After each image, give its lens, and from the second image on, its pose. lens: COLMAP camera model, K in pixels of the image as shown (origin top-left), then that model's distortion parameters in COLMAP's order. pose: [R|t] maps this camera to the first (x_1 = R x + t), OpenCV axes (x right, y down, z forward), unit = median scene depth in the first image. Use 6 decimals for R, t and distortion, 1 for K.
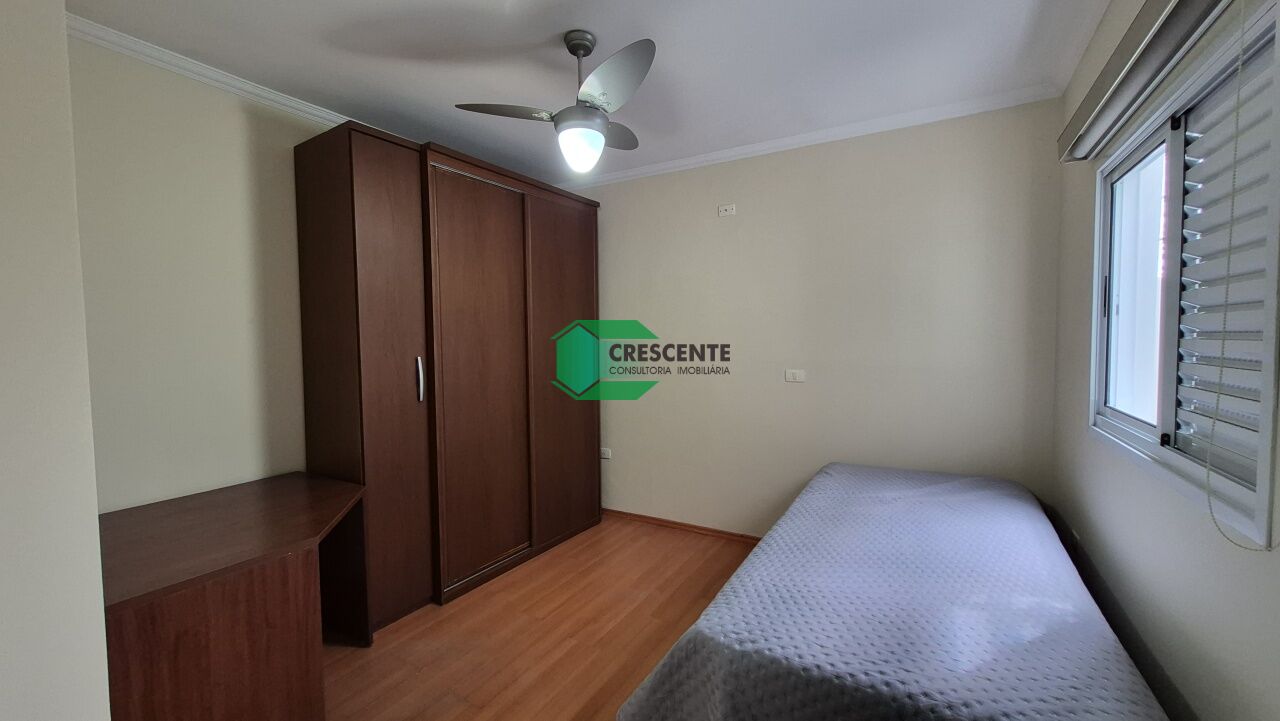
lens RADIAL K [[503.2, 0, 631.6], [0, 503.2, 361.7], [0, 0, 1]] dist [0.000498, -0.000233]
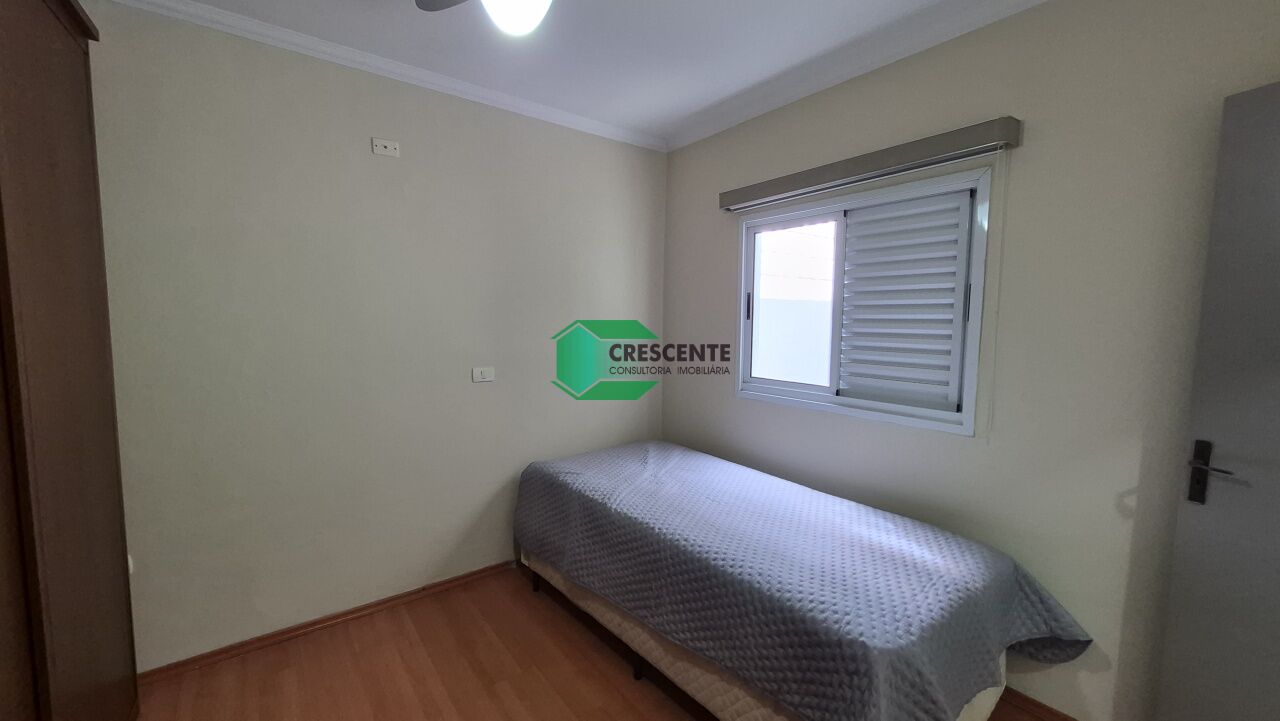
lens RADIAL K [[503.2, 0, 631.6], [0, 503.2, 361.7], [0, 0, 1]] dist [0.000498, -0.000233]
pose [[0.376089, -0.063371, 0.924414, -0.528128], [0.030200, 0.997967, 0.056126, -0.048839], [-0.926091, 0.006809, 0.377238, 0.636142]]
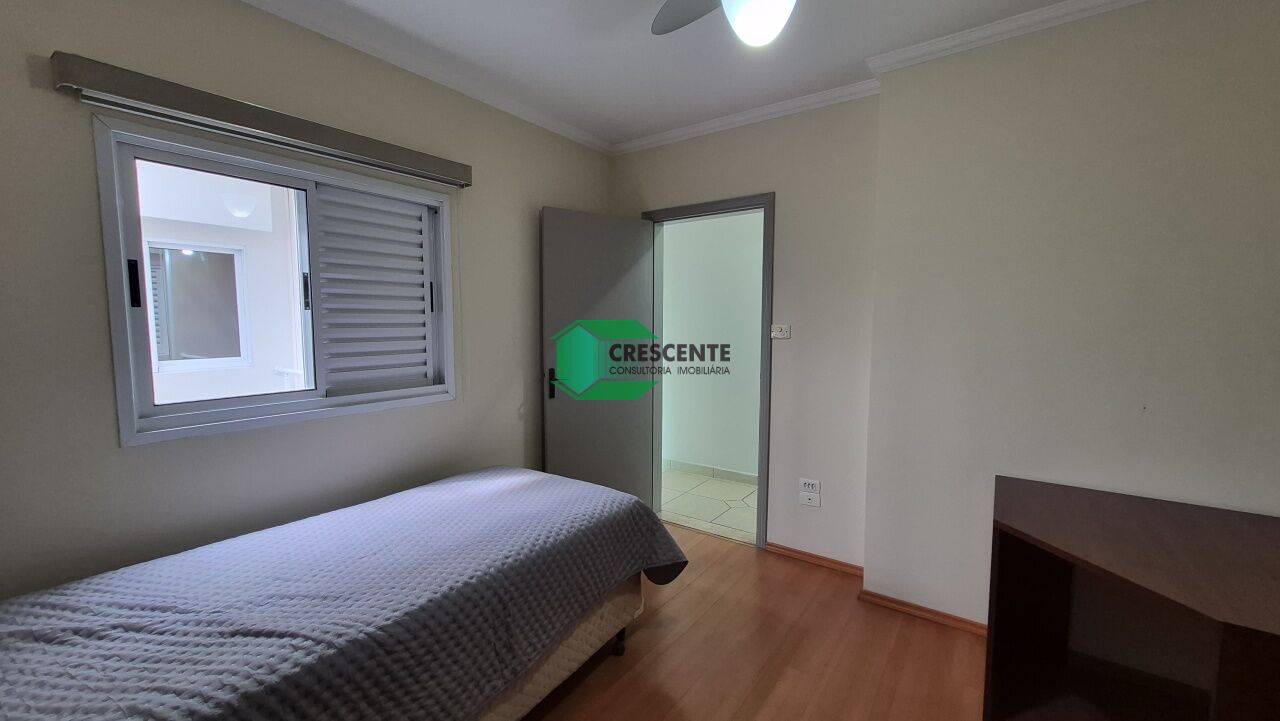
lens RADIAL K [[503.2, 0, 631.6], [0, 503.2, 361.7], [0, 0, 1]] dist [0.000498, -0.000233]
pose [[-0.996145, 0.006182, 0.087502, 0.002946], [0.017255, 0.991834, 0.126363, -0.076310], [-0.086006, 0.127386, -0.988117, 1.529516]]
